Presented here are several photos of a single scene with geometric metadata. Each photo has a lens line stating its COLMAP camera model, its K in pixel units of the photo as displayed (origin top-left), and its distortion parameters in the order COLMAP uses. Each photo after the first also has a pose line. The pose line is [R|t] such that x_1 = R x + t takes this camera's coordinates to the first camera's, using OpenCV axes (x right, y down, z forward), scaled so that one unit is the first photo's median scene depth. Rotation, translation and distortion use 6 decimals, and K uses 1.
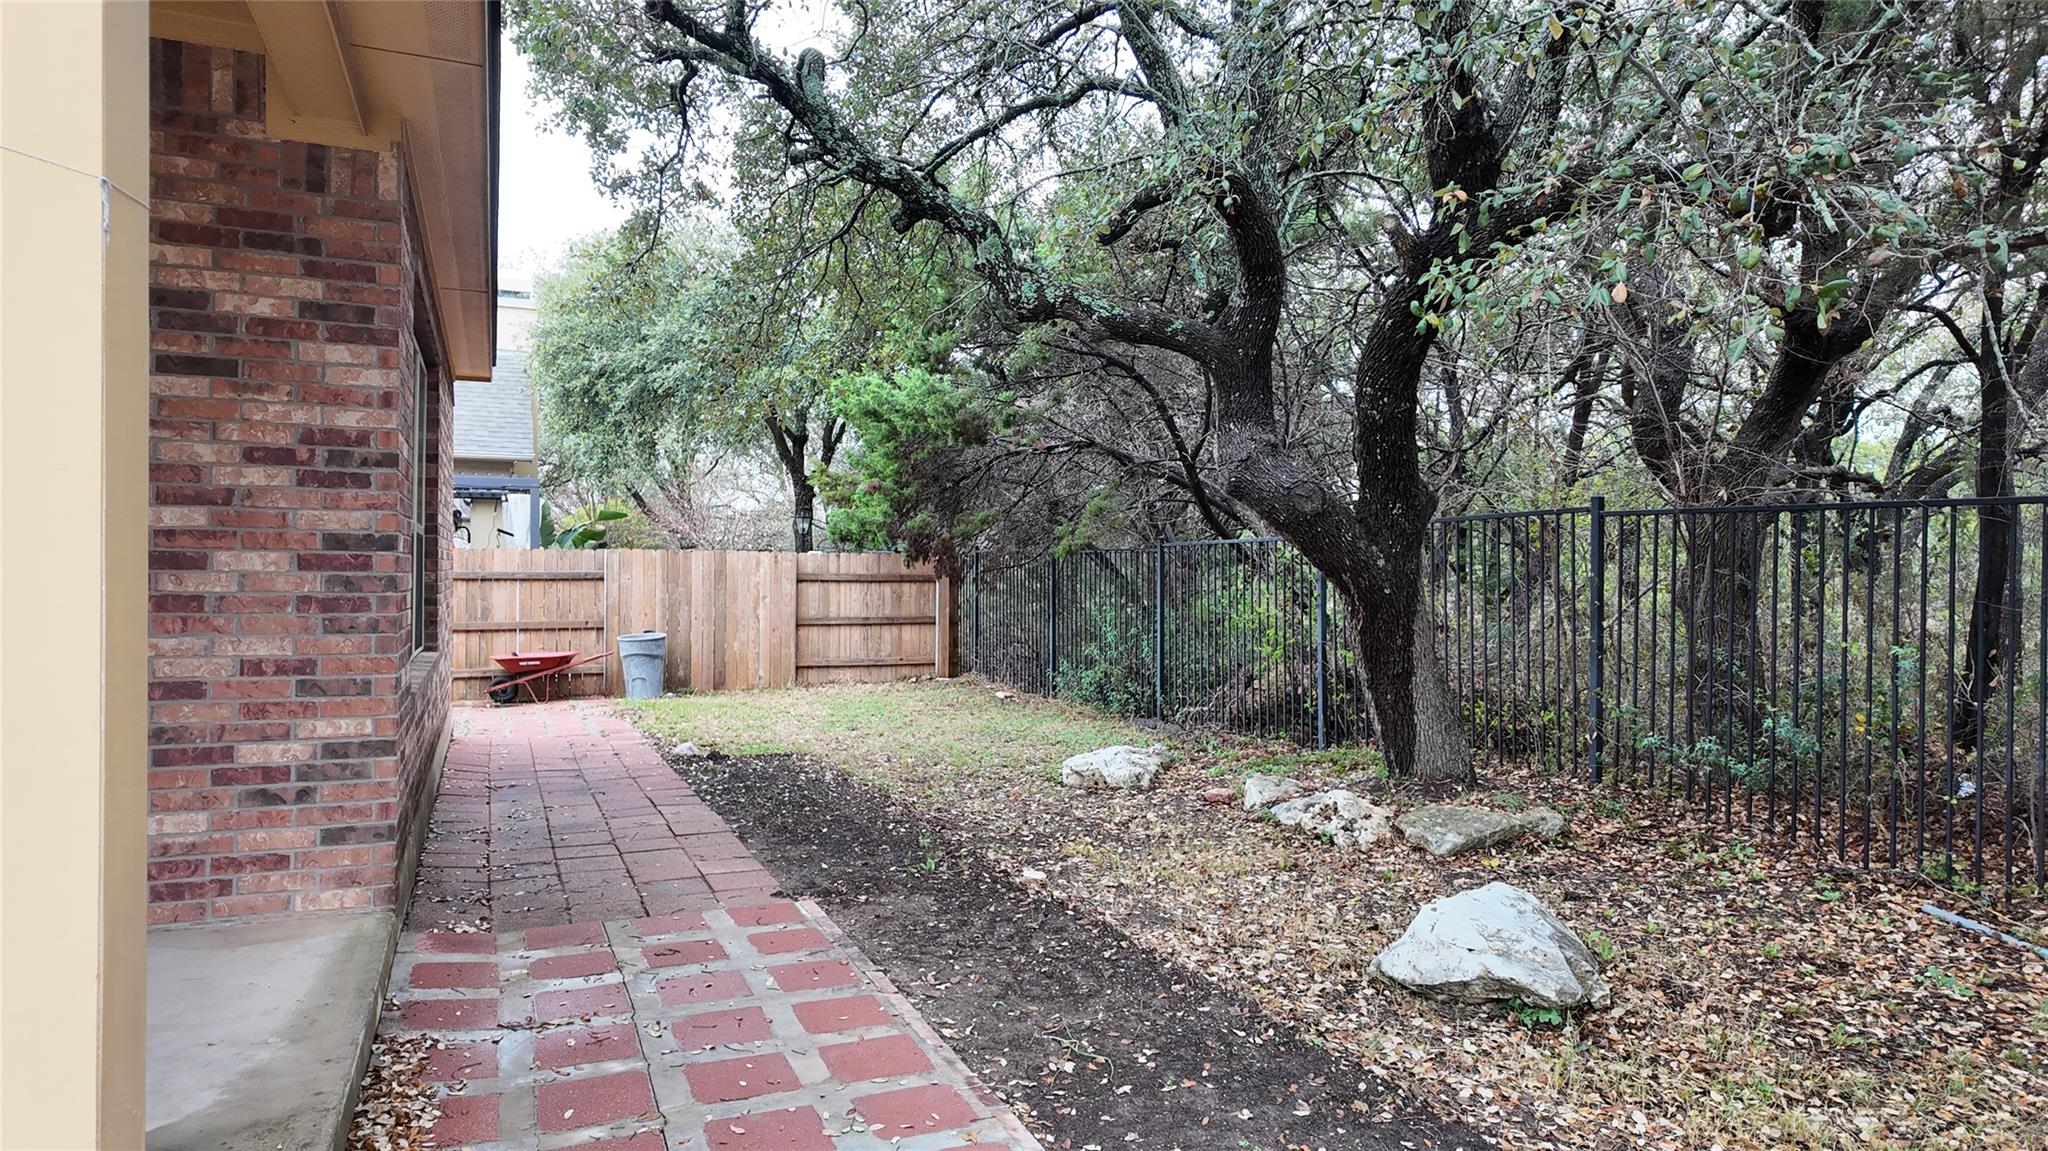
lens RADIAL K [[1190.0, 0, 1038.6], [0, 1190.0, 583.9], [0, 0, 1]] dist [0.038660, -0.032325]
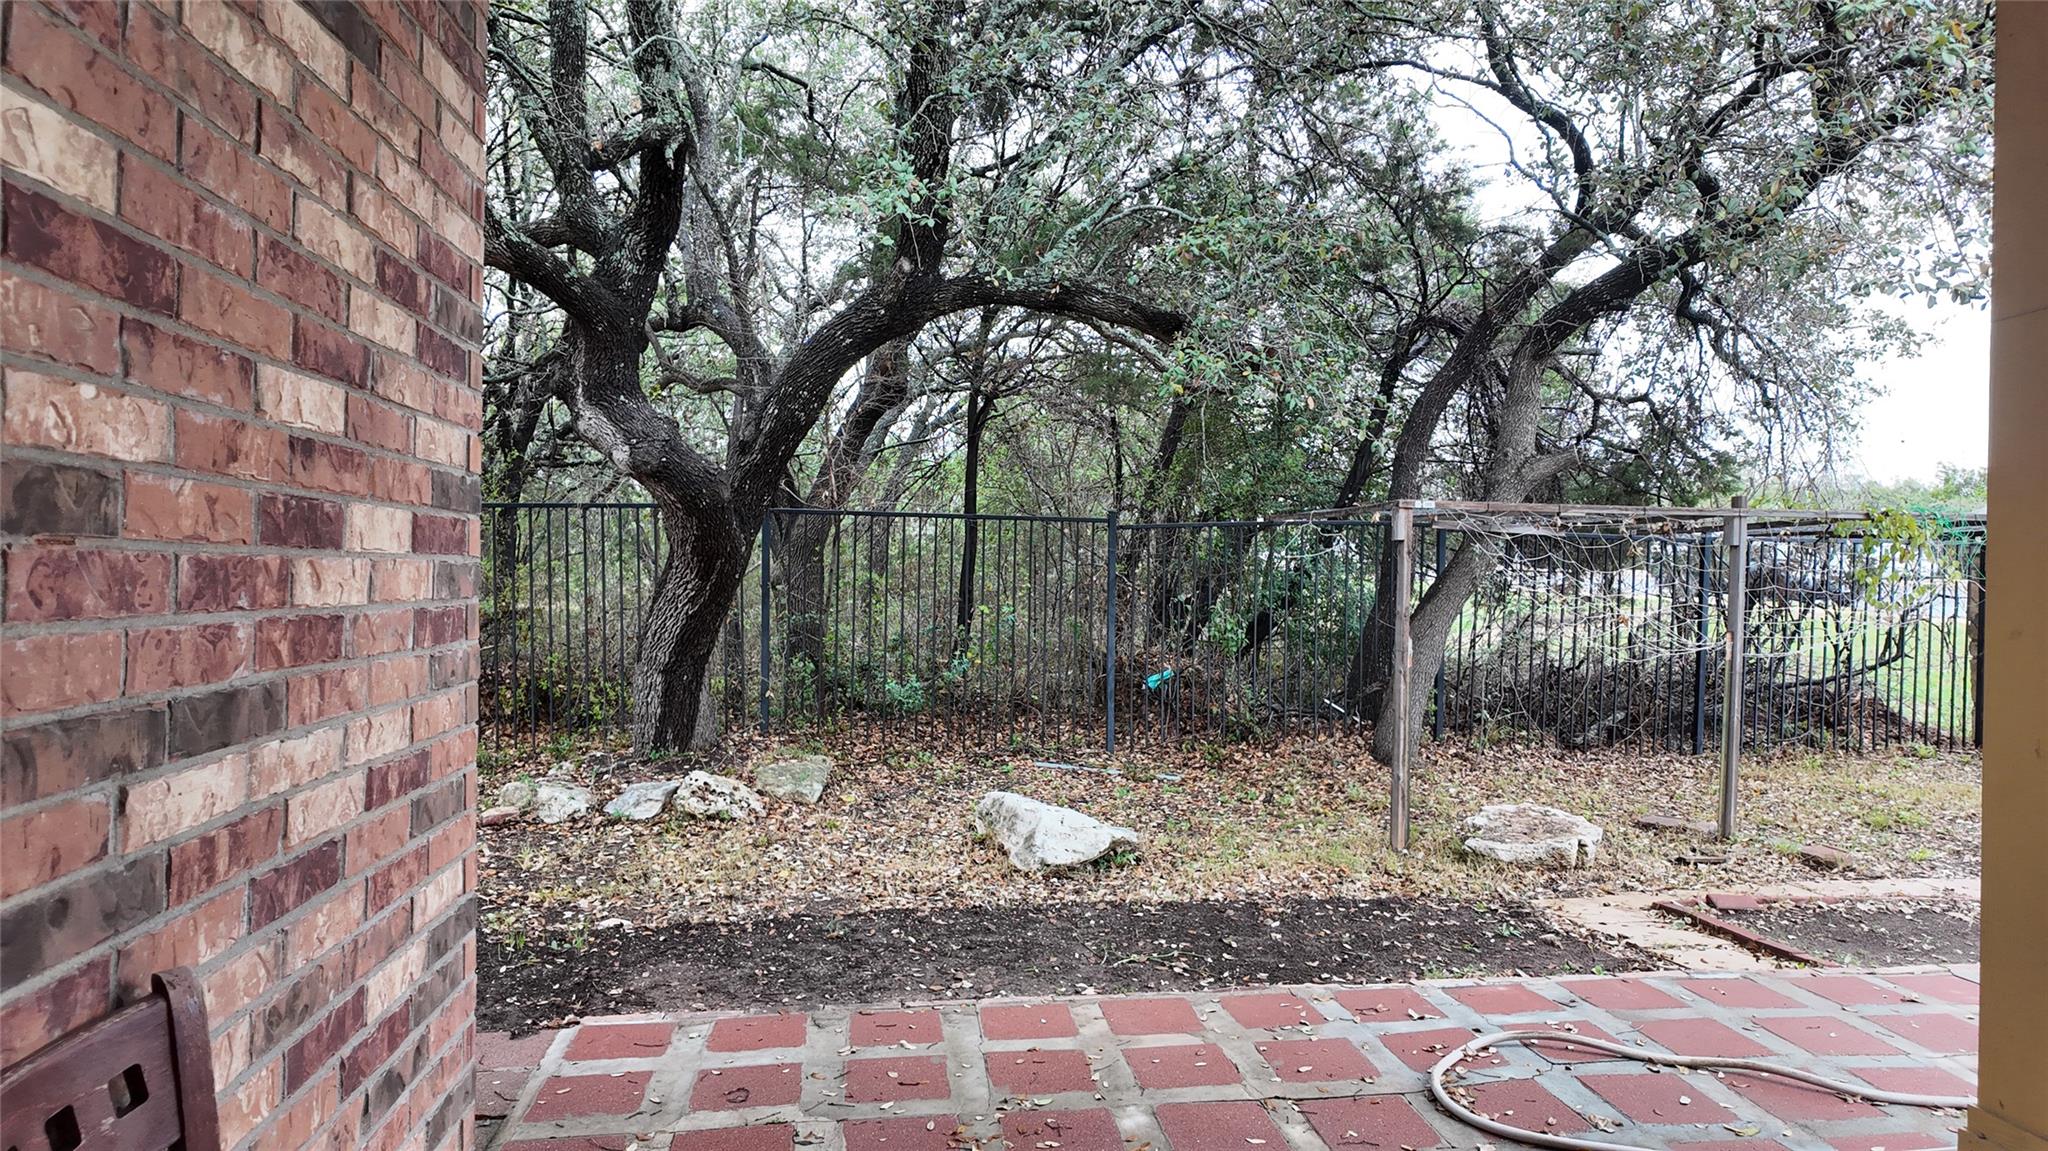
lens RADIAL K [[1190.0, 0, 1024.6], [0, 1190.0, 578.6], [0, 0, 1]] dist [0.038660, -0.032325]
pose [[0.301104, -0.018823, 0.953405, -0.477644], [0.012833, 0.999795, 0.015686, -0.002828], [-0.953505, 0.007512, 0.301284, 0.321755]]
